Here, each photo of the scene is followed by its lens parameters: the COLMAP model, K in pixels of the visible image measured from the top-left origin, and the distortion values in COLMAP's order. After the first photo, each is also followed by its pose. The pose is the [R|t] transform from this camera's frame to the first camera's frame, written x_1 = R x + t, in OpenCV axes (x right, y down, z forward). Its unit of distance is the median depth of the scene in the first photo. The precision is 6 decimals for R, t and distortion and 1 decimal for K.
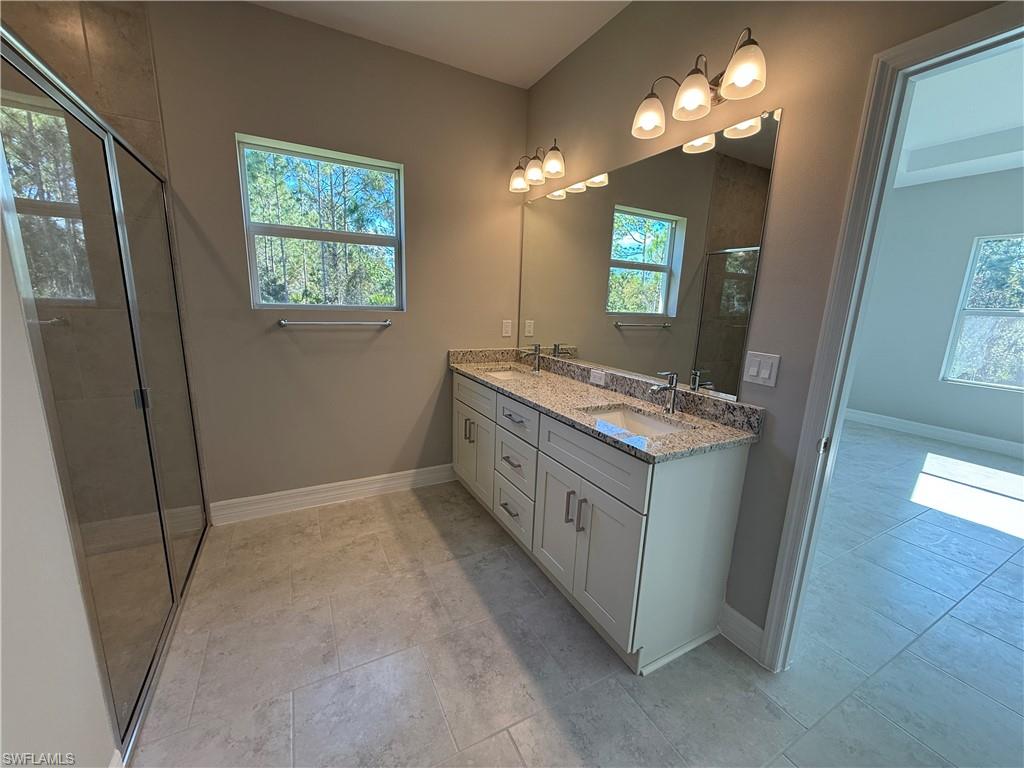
lens RADIAL K [[408.0, 0, 511.6], [0, 408.0, 386.7], [0, 0, 1]] dist [-0.000933, 0.000694]
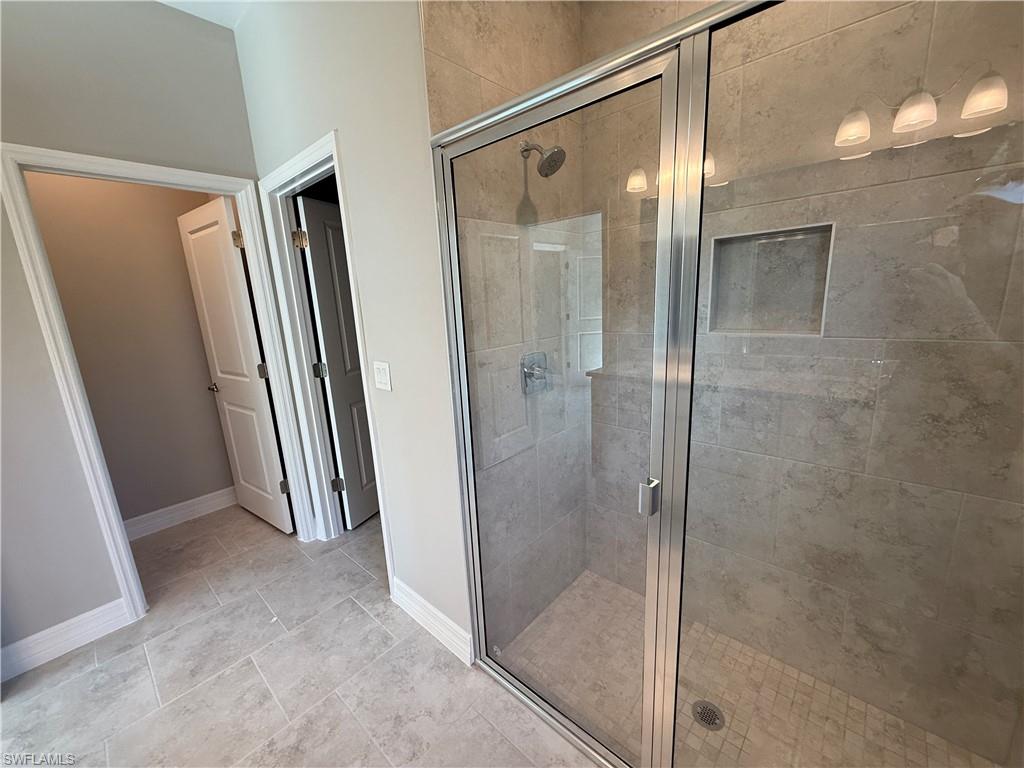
lens RADIAL K [[408.0, 0, 510.8], [0, 408.0, 381.8], [0, 0, 1]] dist [-0.000933, 0.000694]
pose [[-0.939803, 0.083988, -0.331234, -0.460939], [-0.052573, 0.922247, 0.383010, -0.341048], [0.337648, 0.377368, -0.862315, 1.298681]]
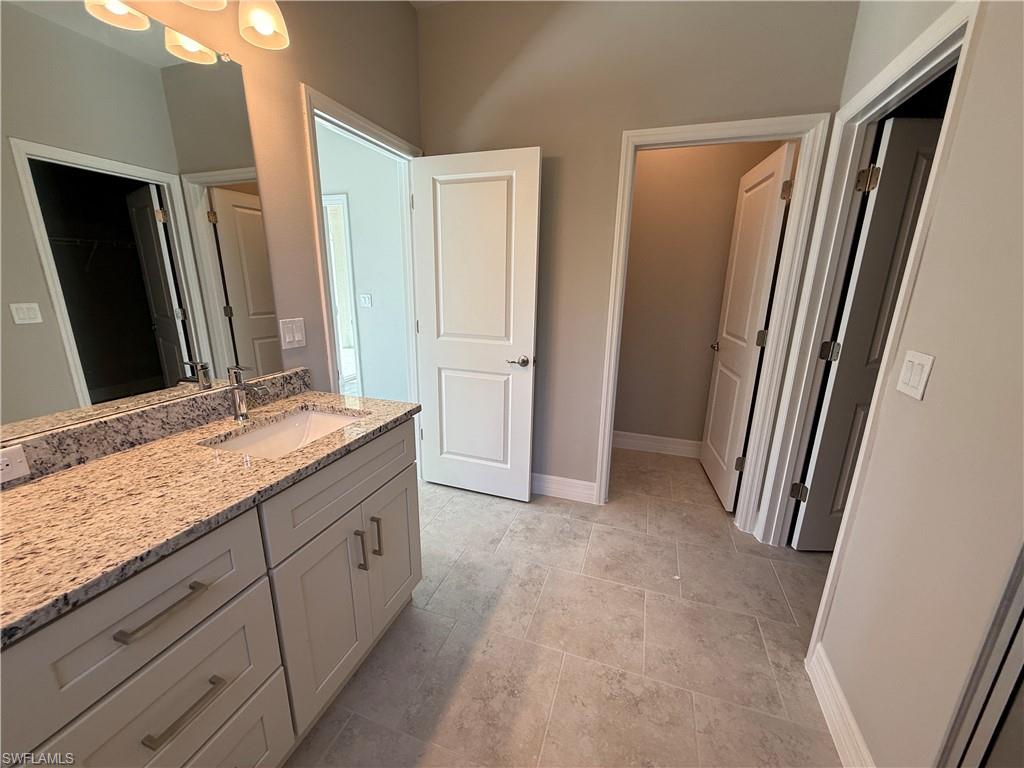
lens RADIAL K [[408.0, 0, 509.8], [0, 408.0, 385.5], [0, 0, 1]] dist [-0.000933, 0.000694]
pose [[-0.680987, -0.228864, 0.695614, -0.517894], [0.114436, 0.904979, 0.409777, -0.272308], [-0.723299, 0.358656, -0.590088, 1.167375]]
